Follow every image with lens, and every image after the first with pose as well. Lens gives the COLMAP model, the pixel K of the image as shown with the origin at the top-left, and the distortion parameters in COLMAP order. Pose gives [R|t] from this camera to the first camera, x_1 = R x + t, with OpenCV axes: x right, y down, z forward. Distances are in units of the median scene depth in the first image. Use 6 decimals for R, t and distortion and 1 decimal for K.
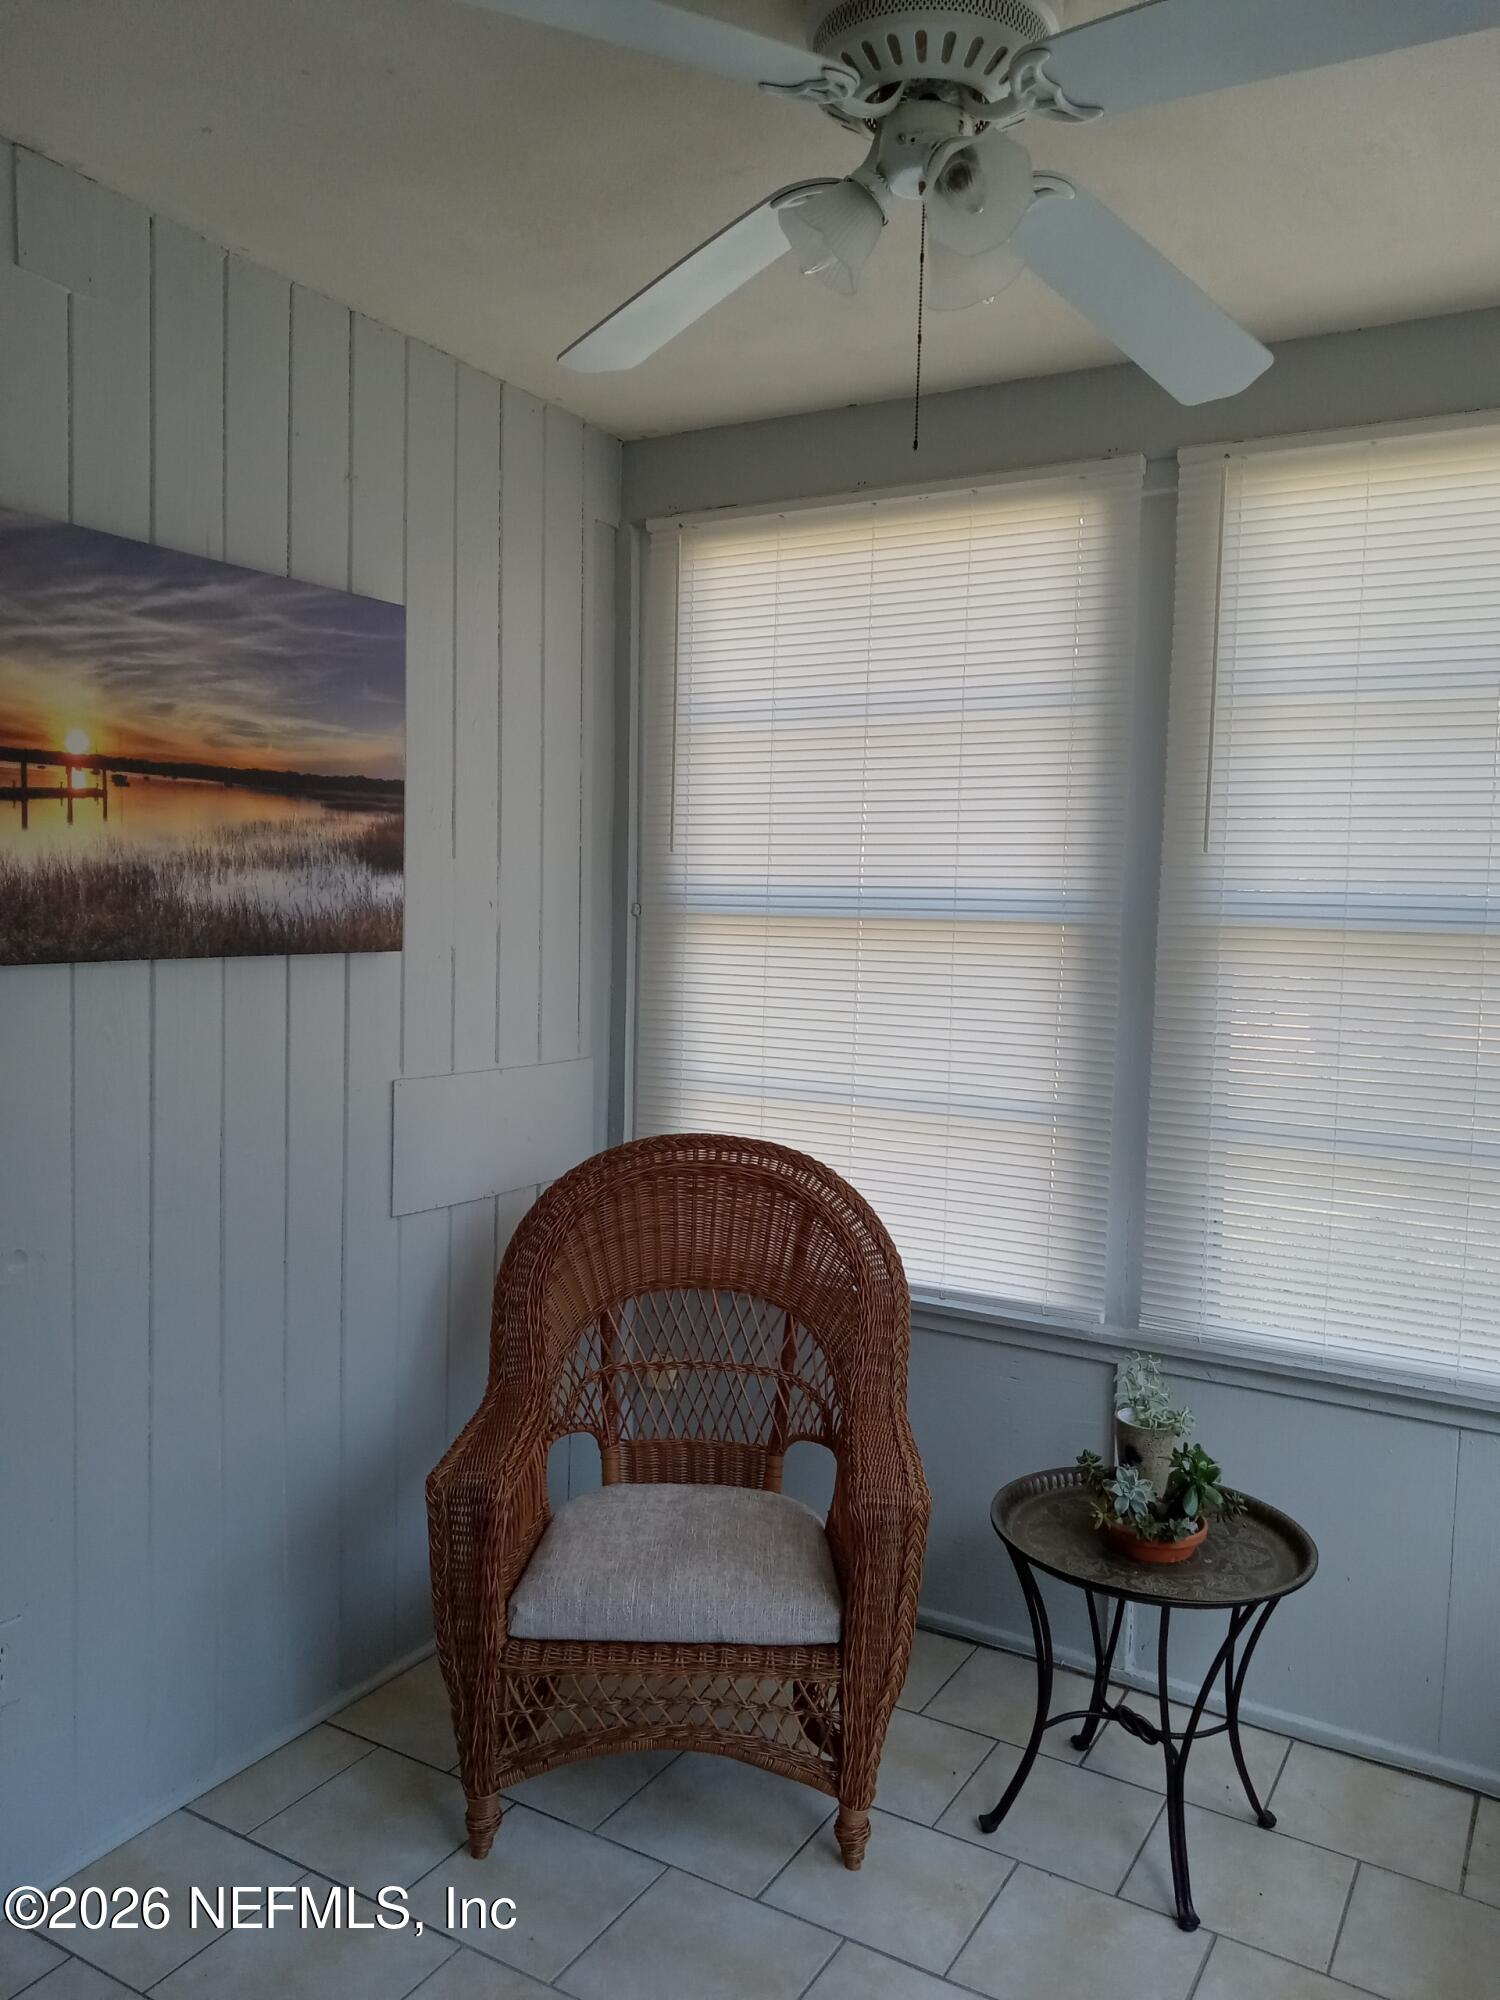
lens RADIAL K [[1479.2, 0, 750.0], [0, 1479.2, 1000.0], [0, 0, 1]] dist [0.048453, -0.115641]
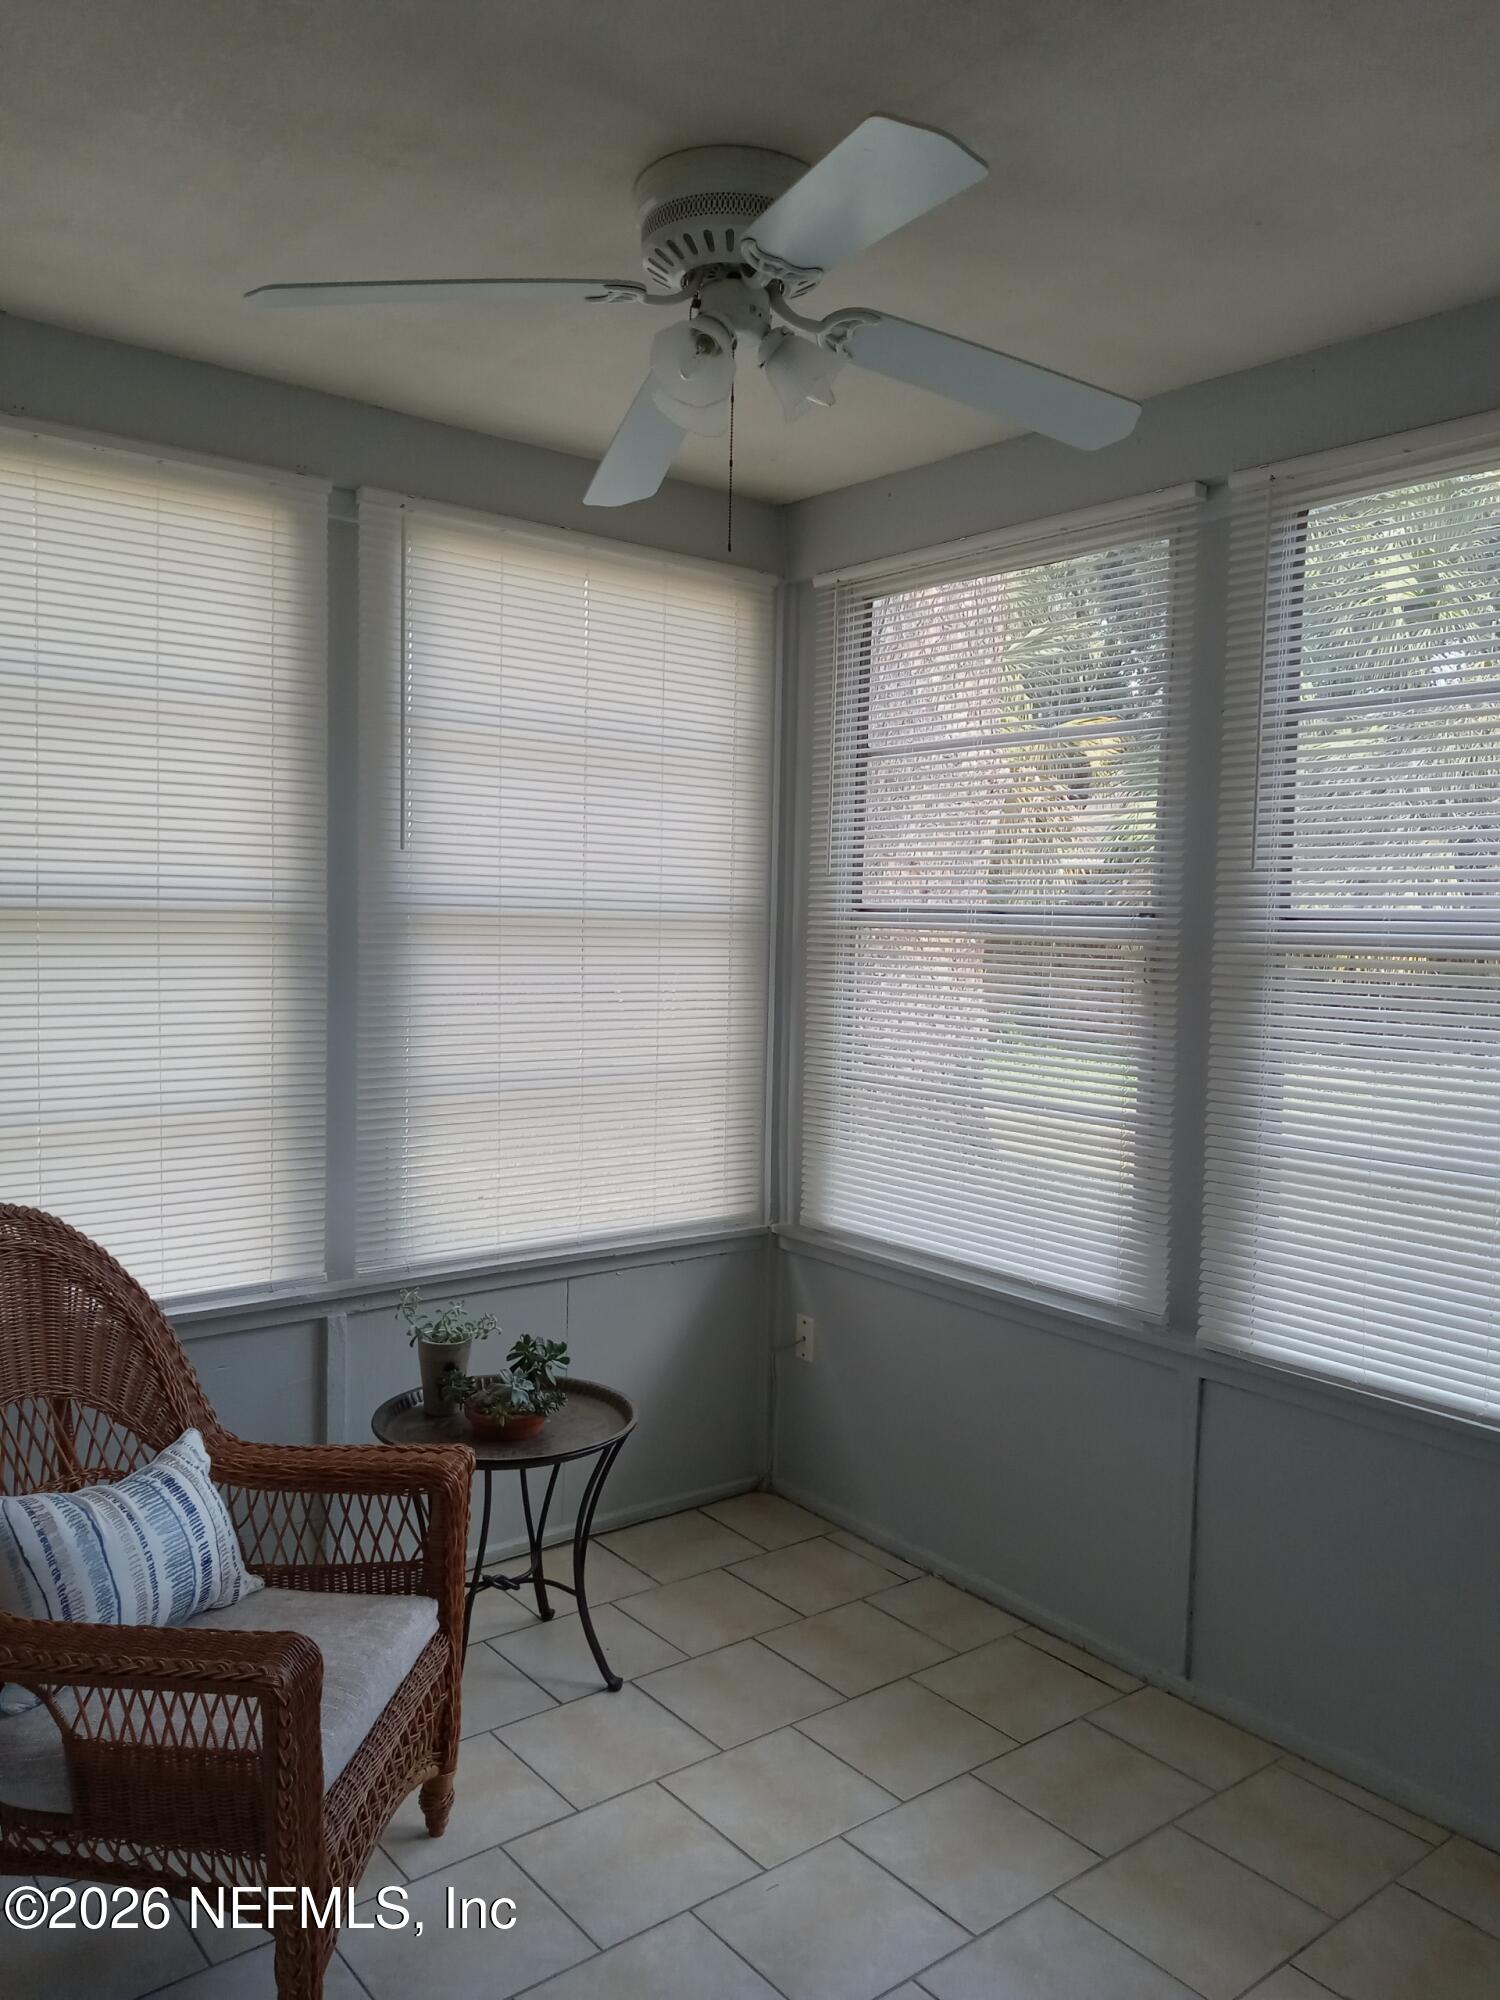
lens RADIAL K [[1433.9, 0, 750.0], [0, 1433.9, 1000.0], [0, 0, 1]] dist [-0.040236, -0.000317]
pose [[0.350293, -0.074195, 0.933697, -0.640331], [0.044611, 0.997048, 0.062492, -0.040415], [-0.935577, 0.019763, 0.352568, 0.361133]]
